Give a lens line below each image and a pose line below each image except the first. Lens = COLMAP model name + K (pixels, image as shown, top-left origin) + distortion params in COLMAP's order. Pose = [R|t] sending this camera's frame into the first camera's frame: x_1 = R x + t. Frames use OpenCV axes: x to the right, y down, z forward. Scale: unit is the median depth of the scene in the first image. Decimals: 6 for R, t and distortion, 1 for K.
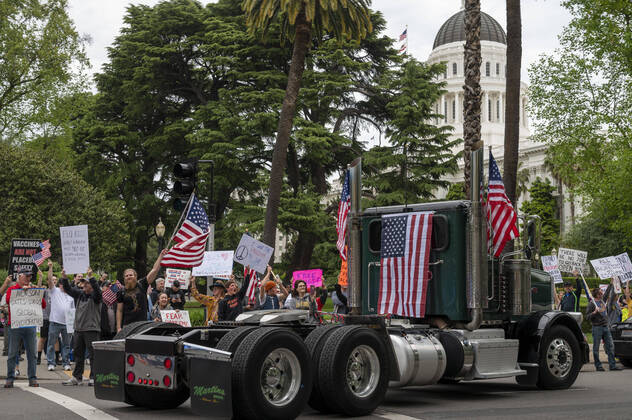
lens RADIAL K [[993.1, 0, 316.0], [0, 993.1, 210.0], [0, 0, 1]] dist [0.011799, -0.008476]
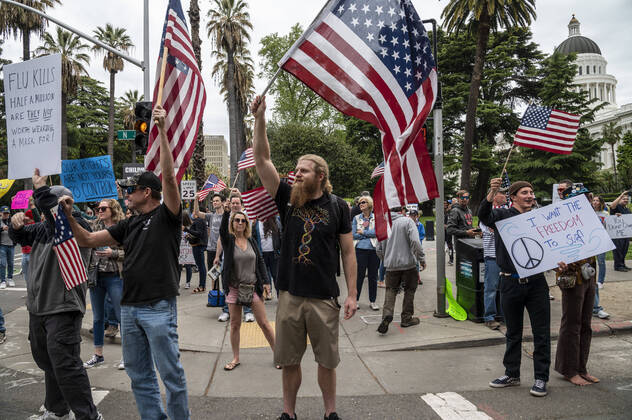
lens RADIAL K [[457.6, 0, 316.0], [0, 457.6, 210.0], [0, 0, 1]] dist [0.005924, 0.001611]
pose [[0.943161, -0.032443, -0.330748, -0.021393], [0.060586, 0.995331, 0.075135, 0.014139], [0.326766, -0.090903, 0.940723, 0.174518]]
